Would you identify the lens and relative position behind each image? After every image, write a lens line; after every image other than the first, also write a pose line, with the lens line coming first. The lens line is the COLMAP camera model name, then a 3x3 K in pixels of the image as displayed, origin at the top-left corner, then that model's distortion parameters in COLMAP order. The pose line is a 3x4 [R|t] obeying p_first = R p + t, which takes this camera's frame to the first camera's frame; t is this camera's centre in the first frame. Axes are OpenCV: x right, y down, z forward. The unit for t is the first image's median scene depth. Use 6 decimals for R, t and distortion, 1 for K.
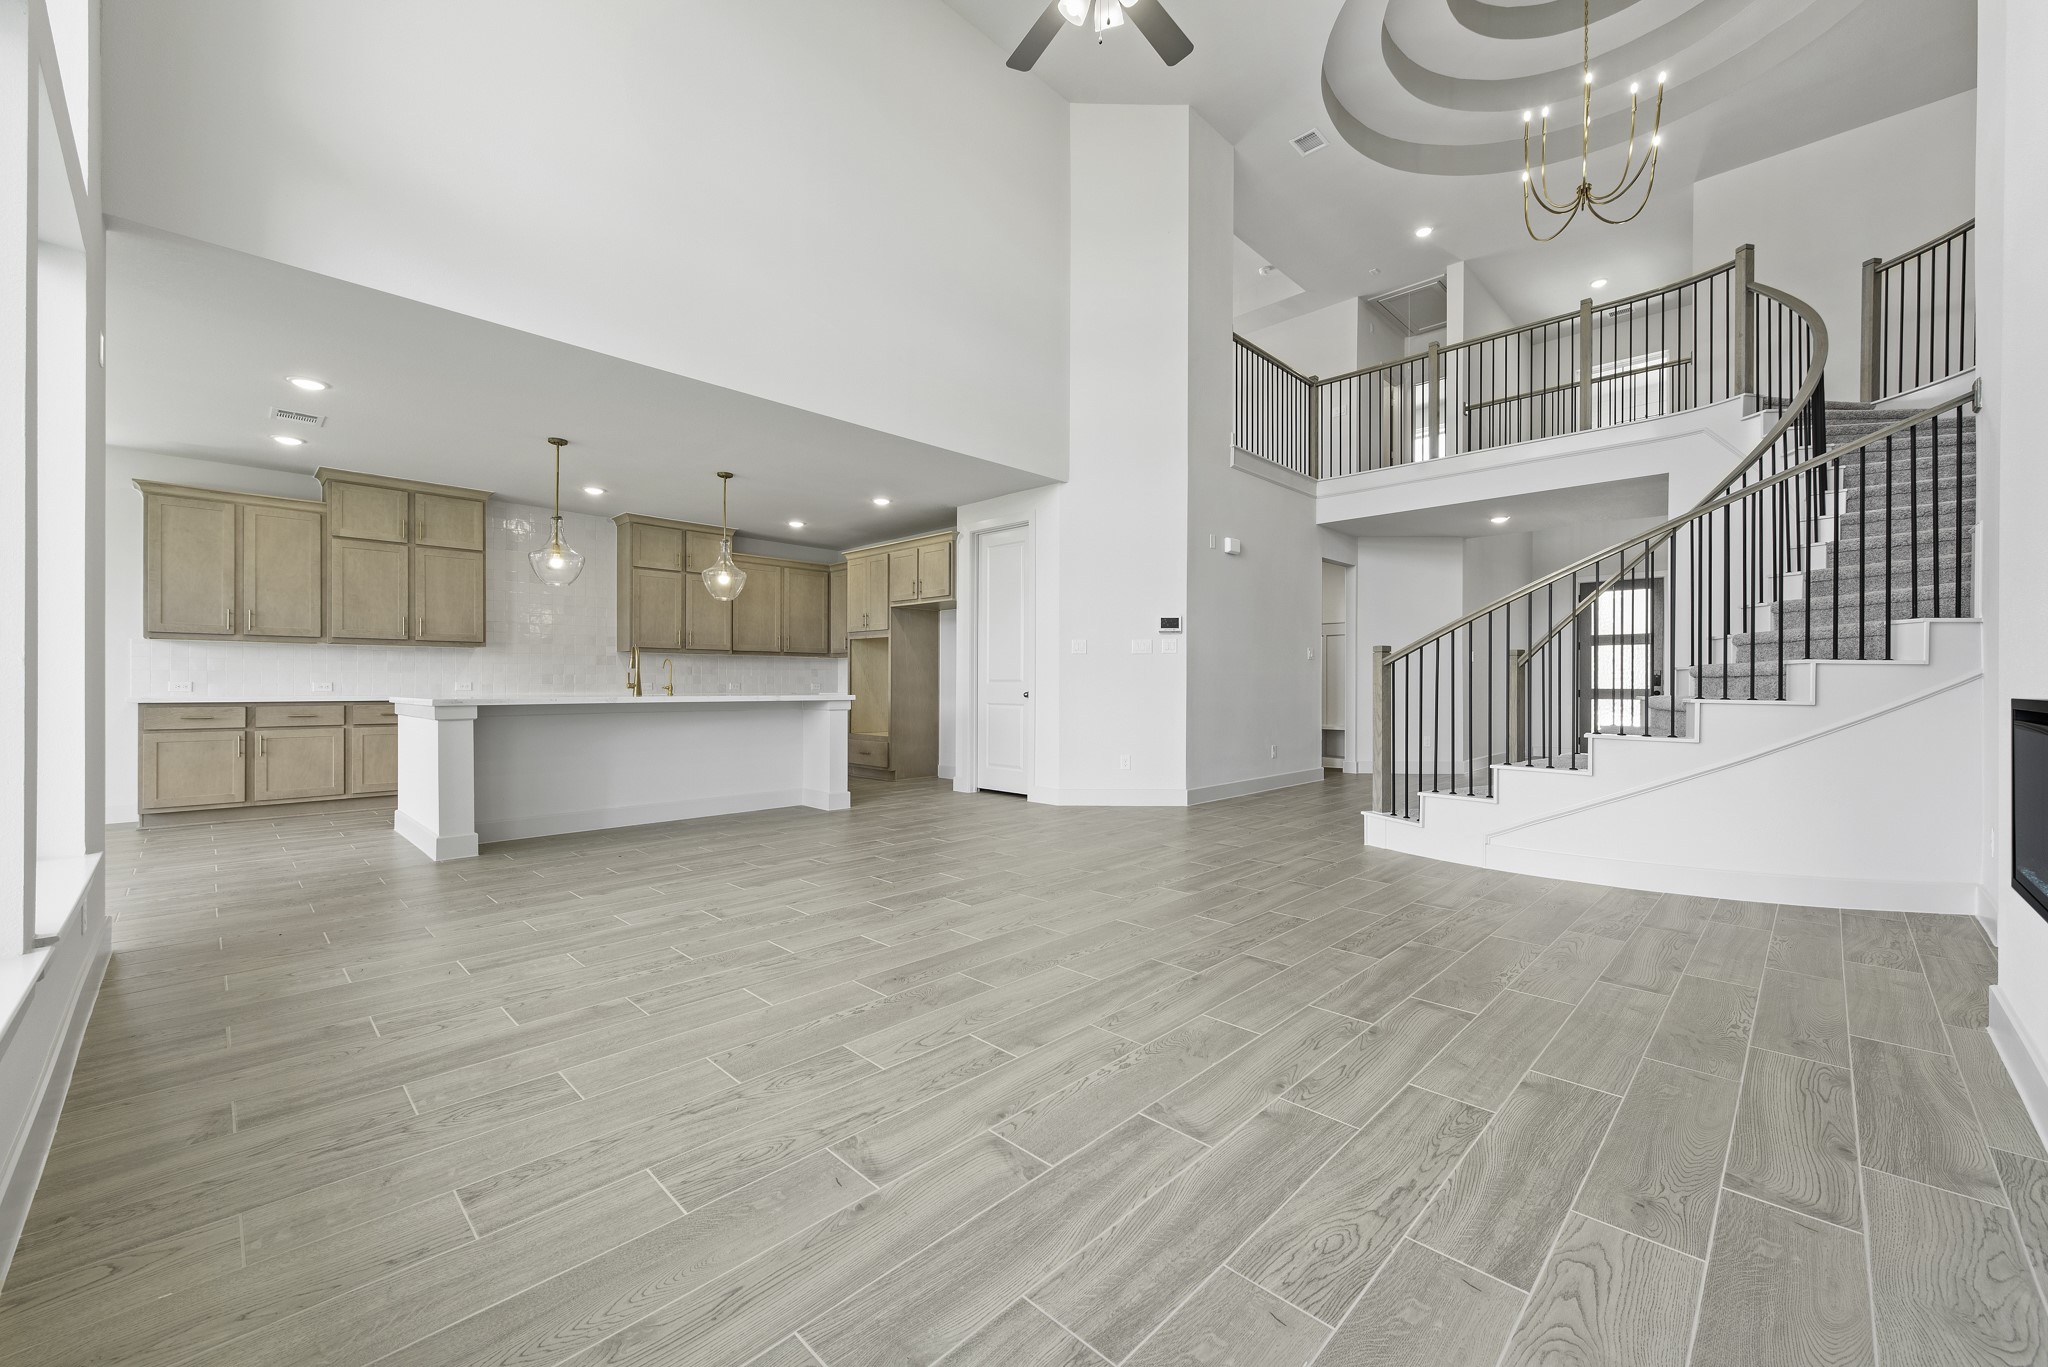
lens RADIAL K [[800.9, 0, 1027.3], [0, 800.9, 680.6], [0, 0, 1]] dist [0.012955, -0.004360]
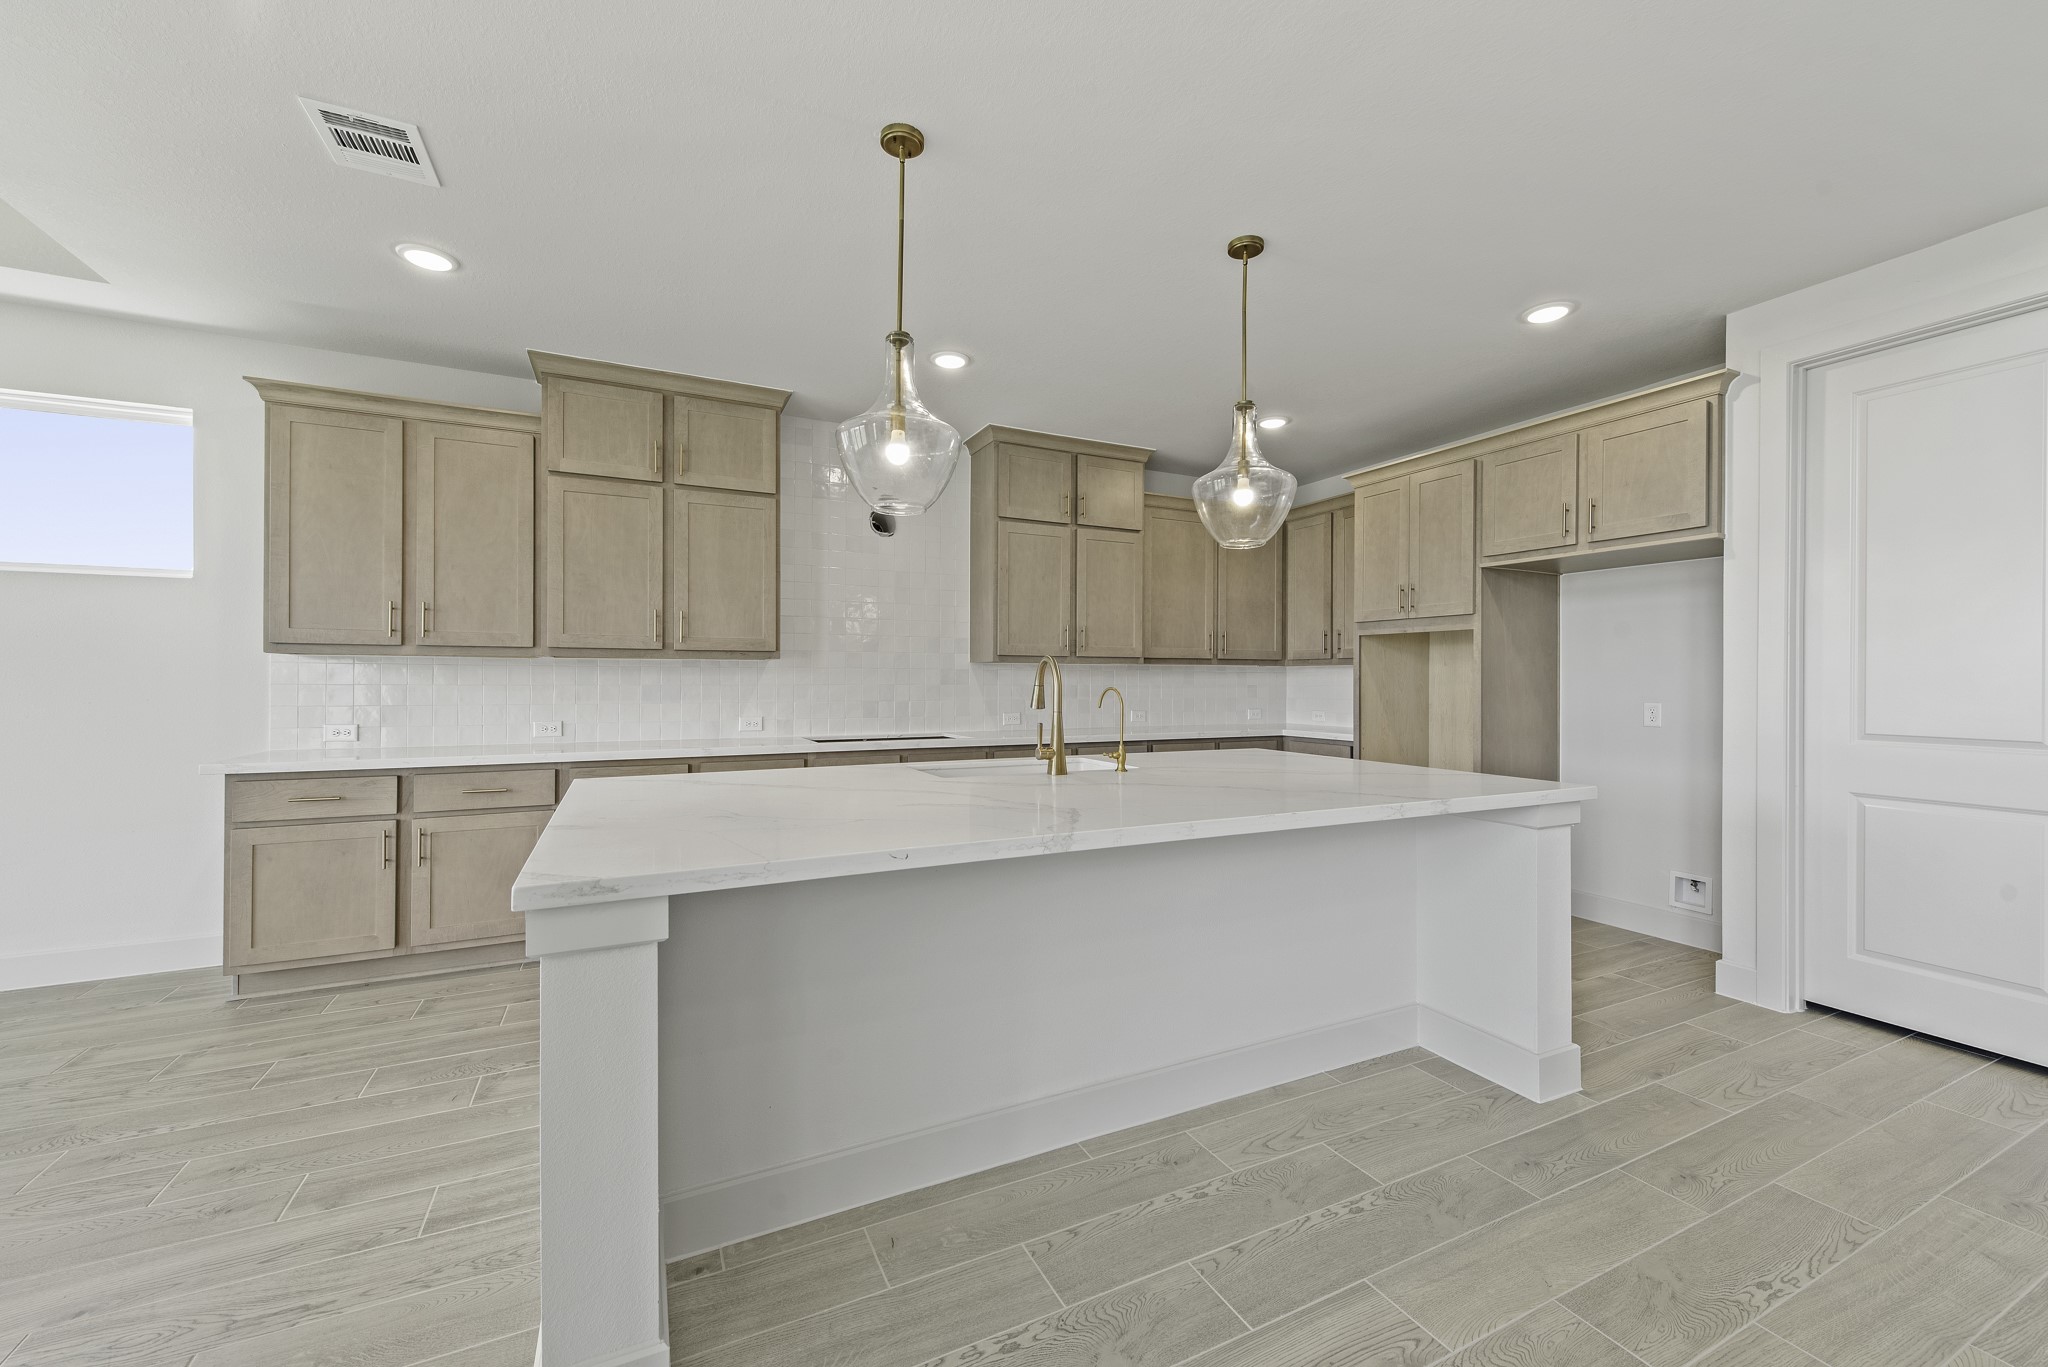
lens RADIAL K [[800.9, 0, 1027.3], [0, 800.9, 680.6], [0, 0, 1]] dist [0.012955, -0.004360]
pose [[0.943058, 0.001595, -0.332624, -0.295926], [0.000315, 0.999984, 0.005689, -0.028049], [0.332627, -0.005470, 0.943042, 0.487005]]
